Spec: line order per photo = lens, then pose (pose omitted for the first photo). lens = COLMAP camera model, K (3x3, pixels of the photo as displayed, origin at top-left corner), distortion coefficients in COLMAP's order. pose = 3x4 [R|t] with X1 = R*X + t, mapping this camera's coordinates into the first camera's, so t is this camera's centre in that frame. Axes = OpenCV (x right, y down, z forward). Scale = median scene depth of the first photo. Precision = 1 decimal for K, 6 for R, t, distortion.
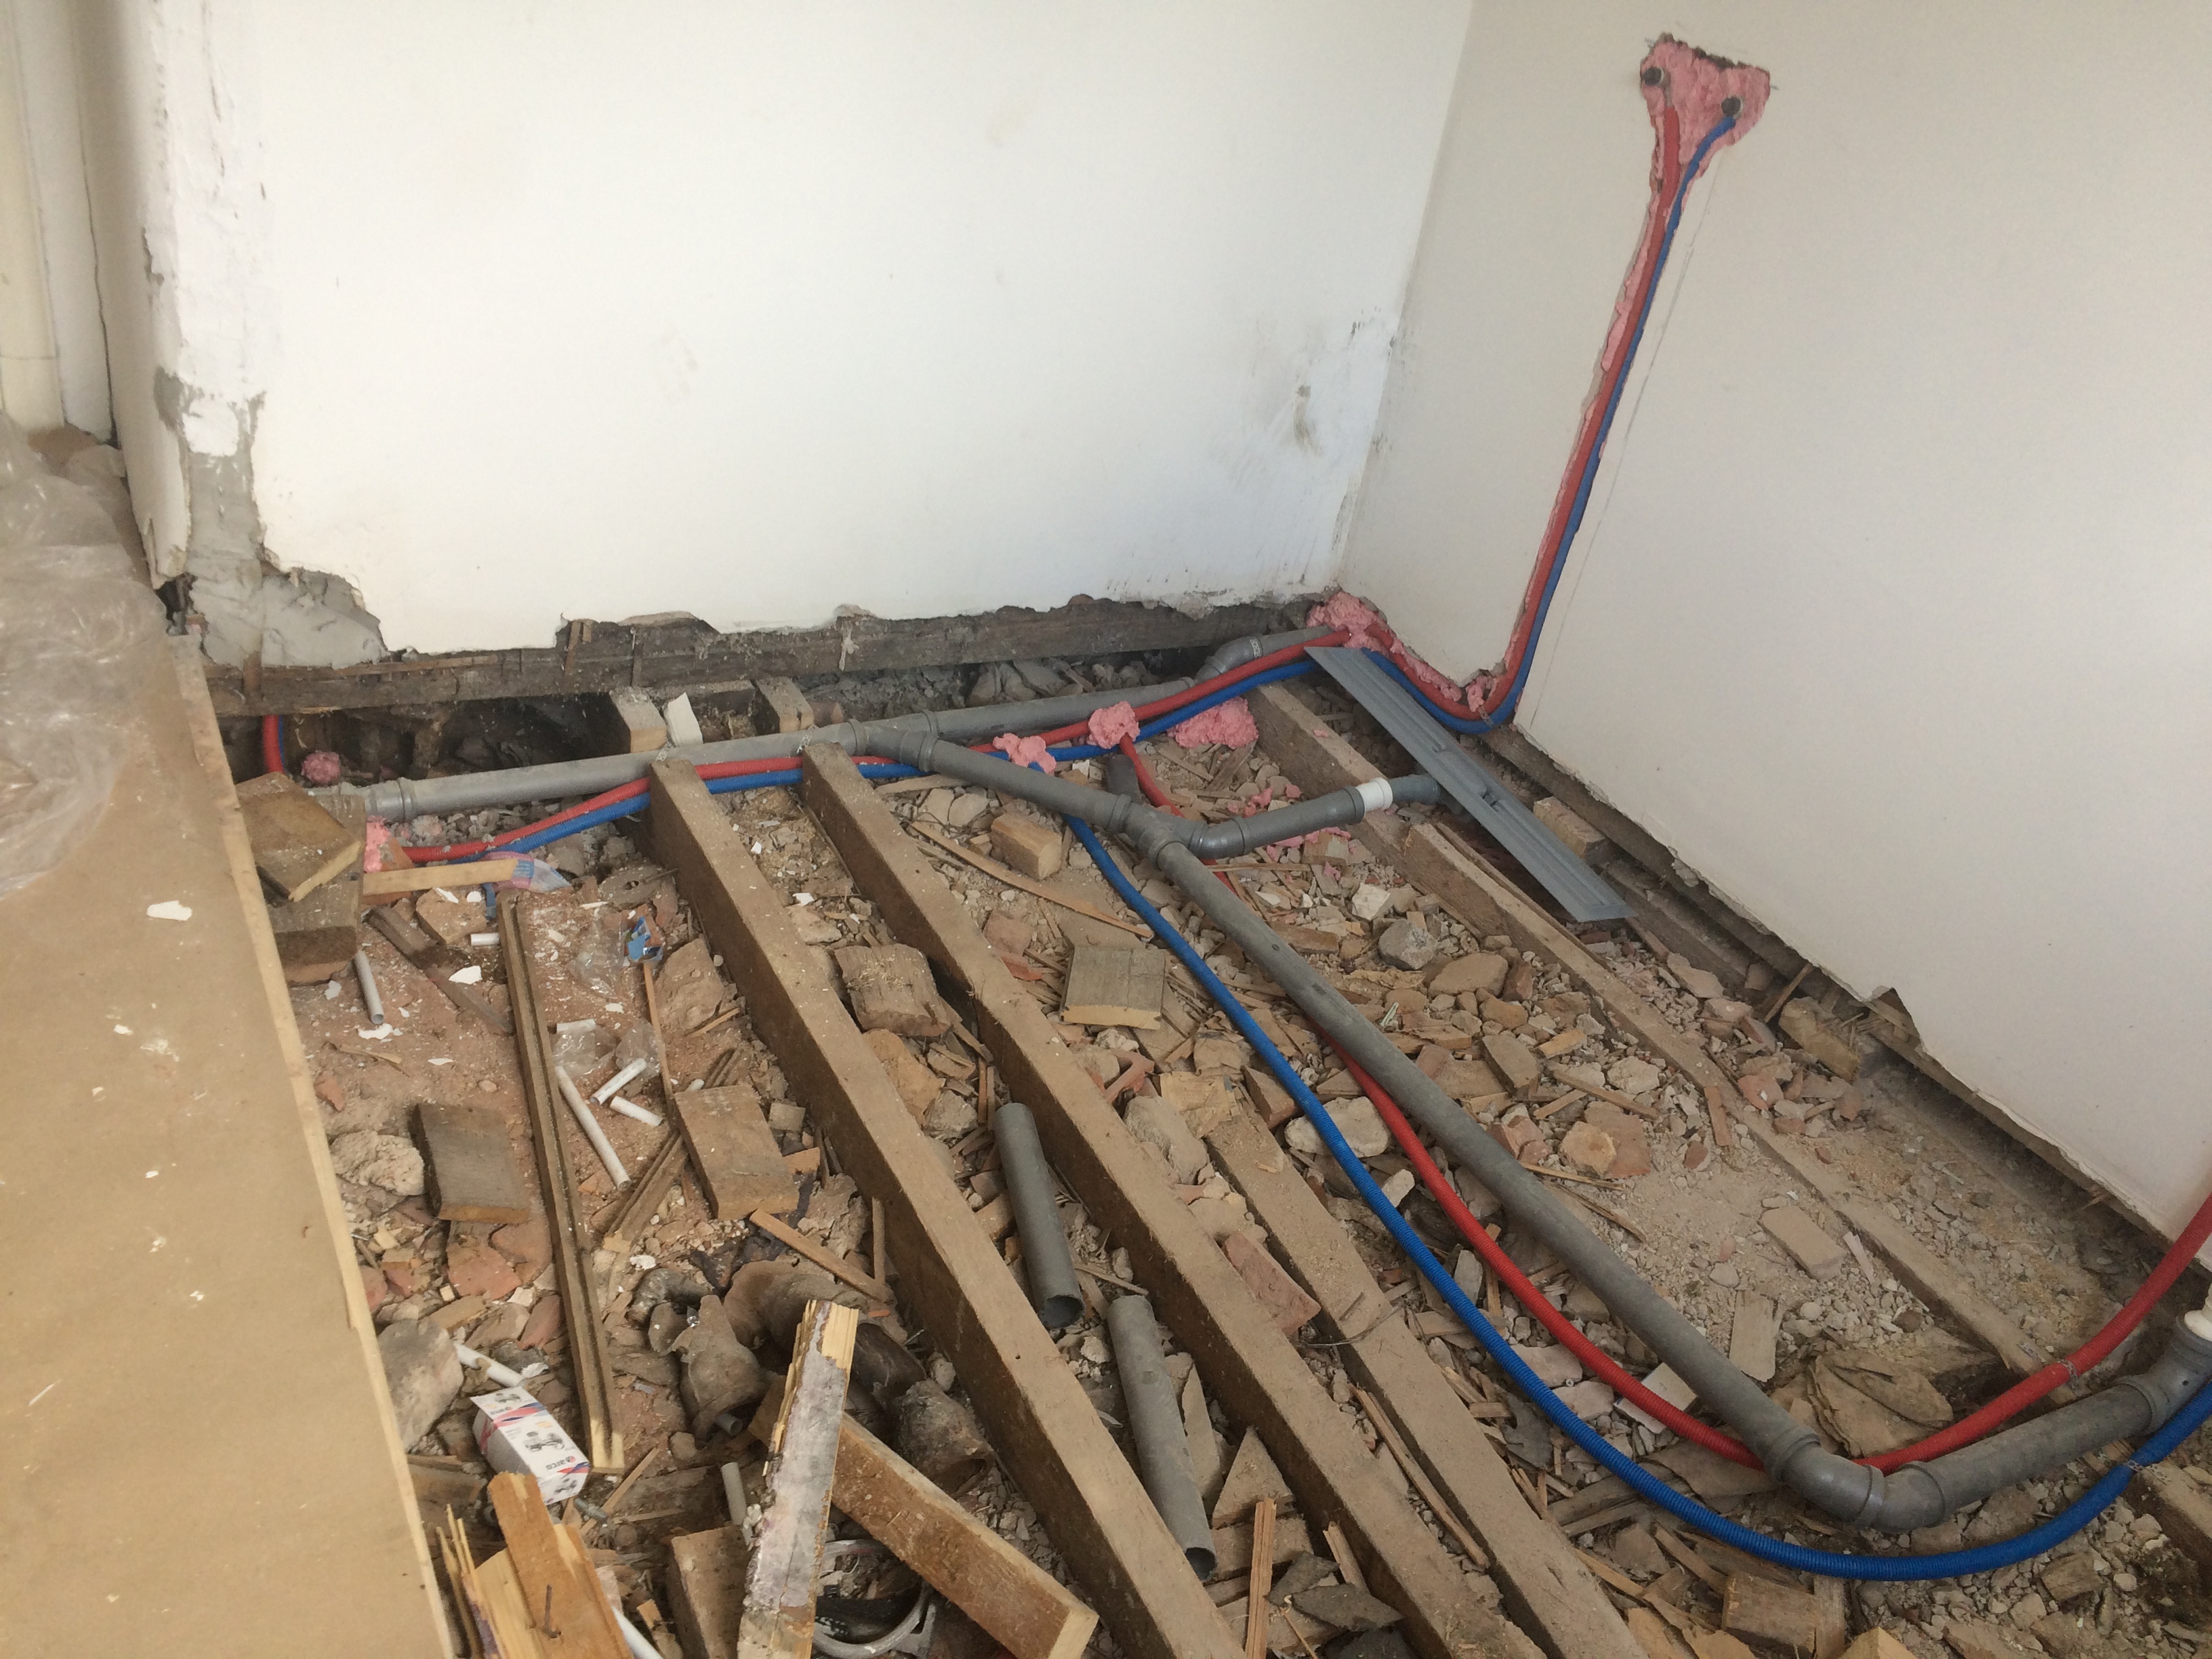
lens RADIAL K [[1853.4, 0, 1108.4], [0, 1853.4, 824.0], [0, 0, 1]] dist [0.055577, -0.024909]
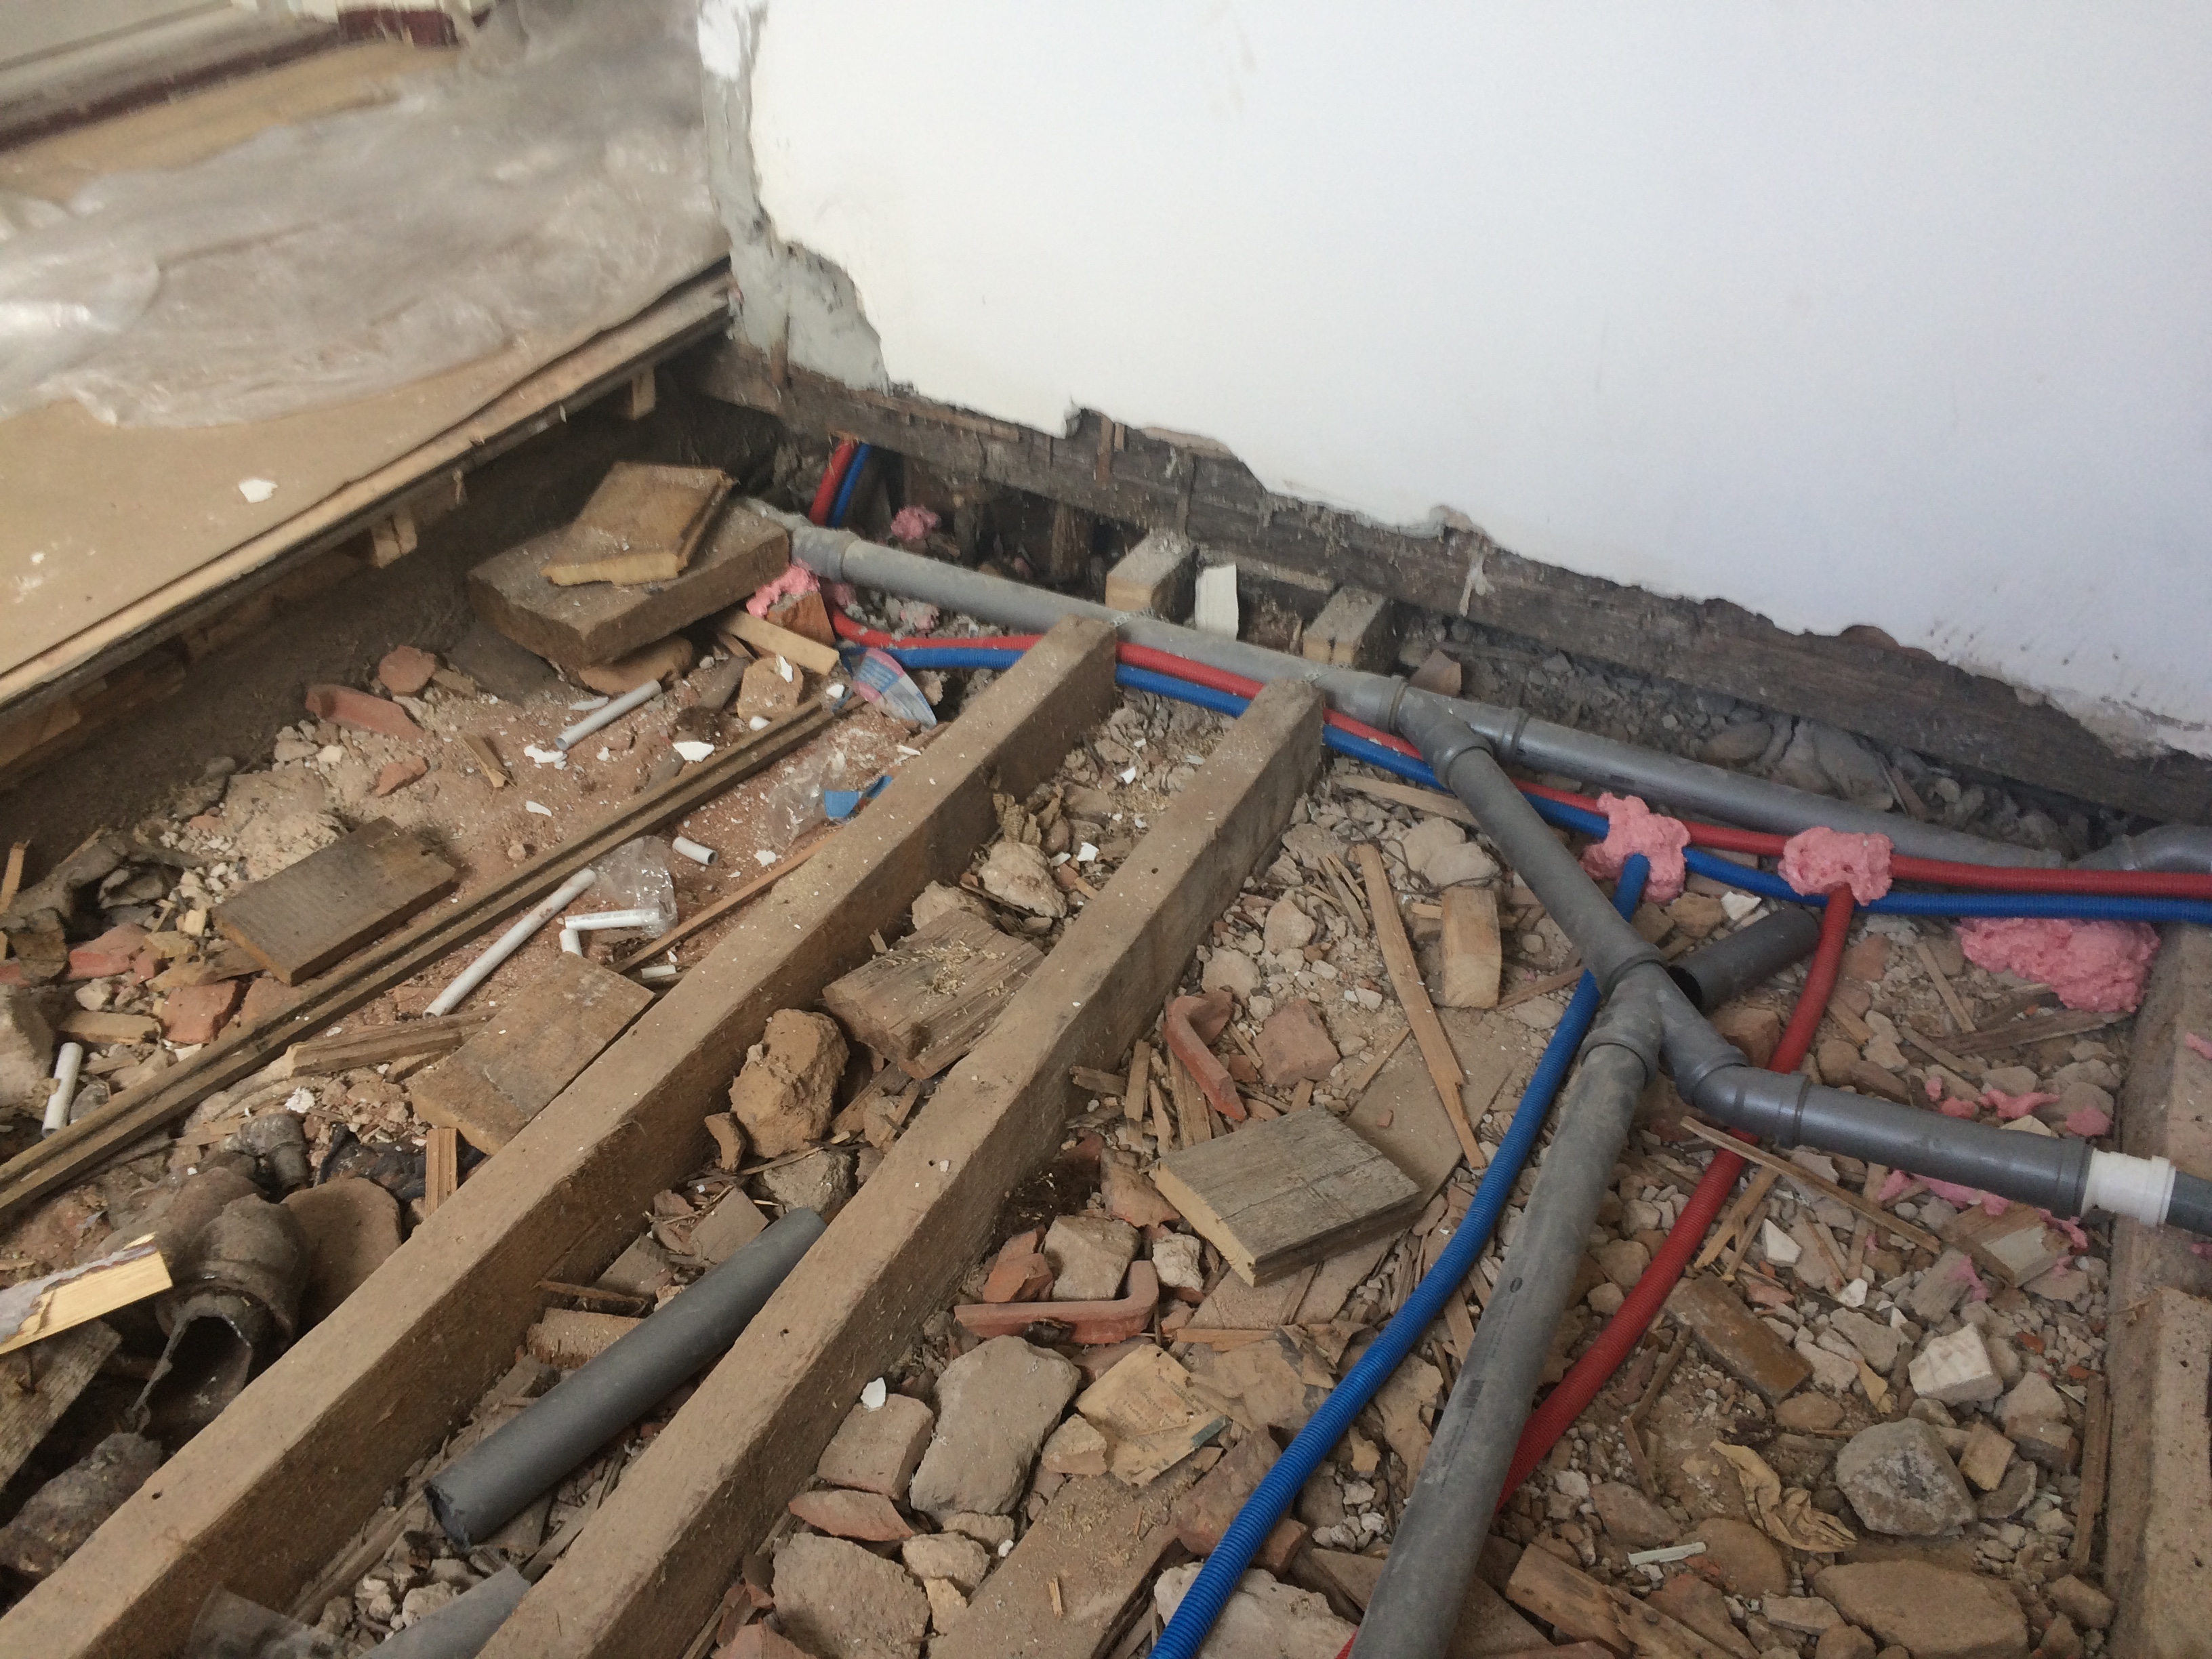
lens RADIAL K [[1853.4, 0, 1101.6], [0, 1853.4, 837.8], [0, 0, 1]] dist [0.055577, -0.024909]
pose [[0.592233, 0.382331, -0.709284, 0.292897], [-0.388691, 0.906626, 0.164159, -0.071962], [0.705818, 0.178472, 0.685542, 0.483233]]
